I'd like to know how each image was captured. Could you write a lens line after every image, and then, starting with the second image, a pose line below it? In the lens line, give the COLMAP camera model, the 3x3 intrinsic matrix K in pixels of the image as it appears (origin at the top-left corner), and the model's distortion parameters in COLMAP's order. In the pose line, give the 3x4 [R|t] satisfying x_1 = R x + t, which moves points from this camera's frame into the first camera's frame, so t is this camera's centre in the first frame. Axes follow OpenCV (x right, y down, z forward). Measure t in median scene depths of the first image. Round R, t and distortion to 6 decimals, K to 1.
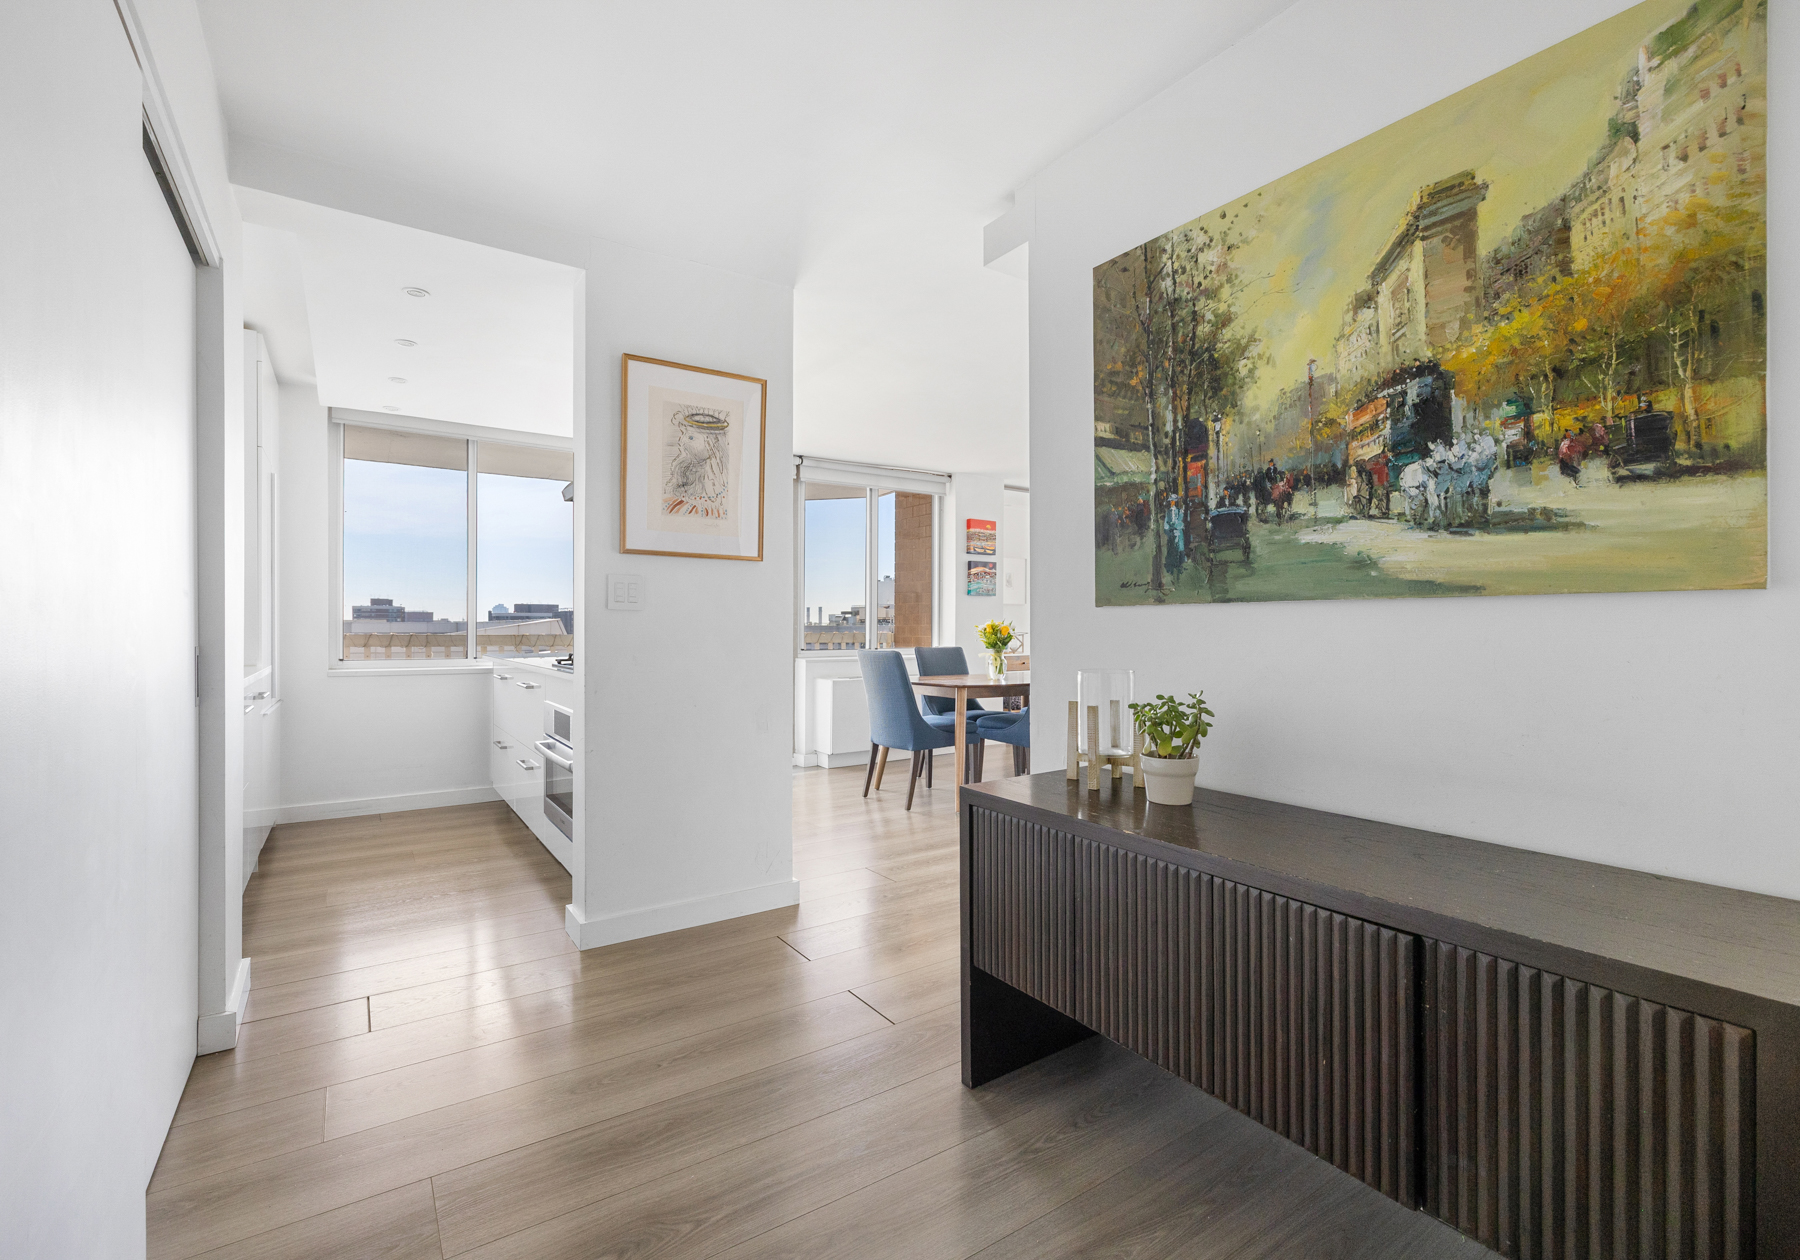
lens RADIAL K [[780.2, 0, 895.2], [0, 780.2, 629.1], [0, 0, 1]] dist [-0.016364, -0.000272]
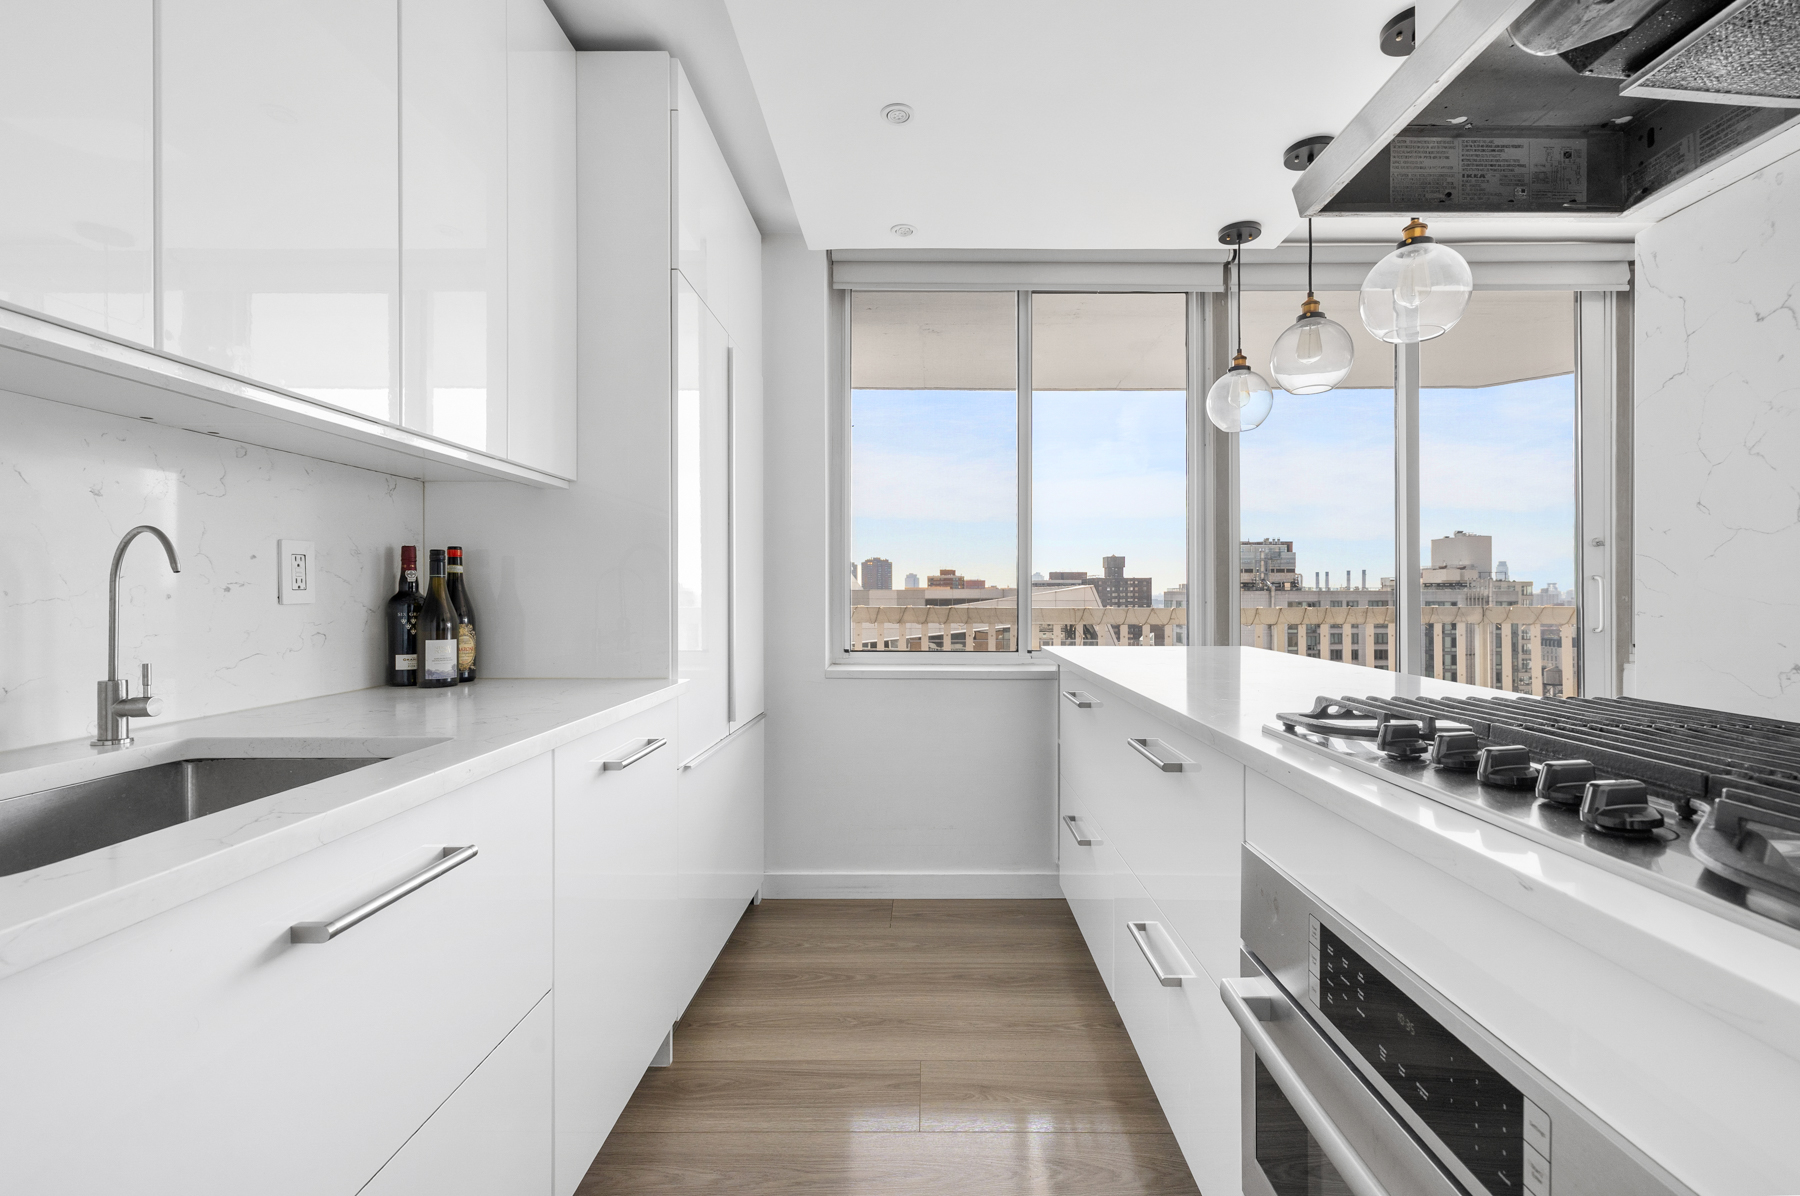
lens RADIAL K [[767.7, 0, 894.4], [0, 767.7, 595.1], [0, 0, 1]] dist [0.000605, 0.000147]
pose [[0.793165, 0.002856, -0.609001, -0.287003], [-0.003052, 0.999995, 0.000715, -0.007529], [0.609000, 0.001291, 0.793169, 0.509022]]
